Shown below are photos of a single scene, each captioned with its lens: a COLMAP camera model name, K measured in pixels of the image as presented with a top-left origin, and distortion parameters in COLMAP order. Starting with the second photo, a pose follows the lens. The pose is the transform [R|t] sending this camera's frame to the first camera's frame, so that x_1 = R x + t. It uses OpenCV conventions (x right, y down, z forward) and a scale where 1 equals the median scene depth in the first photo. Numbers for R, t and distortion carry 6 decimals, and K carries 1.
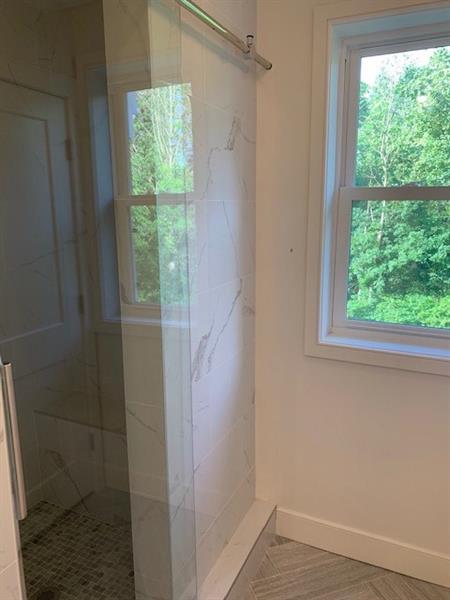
lens RADIAL K [[454.6, 0, 226.3], [0, 454.6, 301.9], [0, 0, 1]] dist [0.069086, -0.089838]
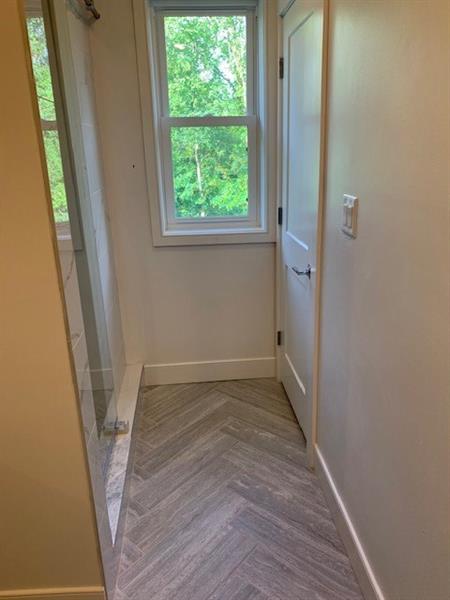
lens RADIAL K [[454.6, 0, 225.5], [0, 454.6, 298.6], [0, 0, 1]] dist [0.069086, -0.089838]
pose [[0.863989, -0.174341, 0.472365, -0.285554], [0.122419, 0.982726, 0.138792, 0.099706], [-0.488402, -0.062088, 0.870407, -0.271098]]
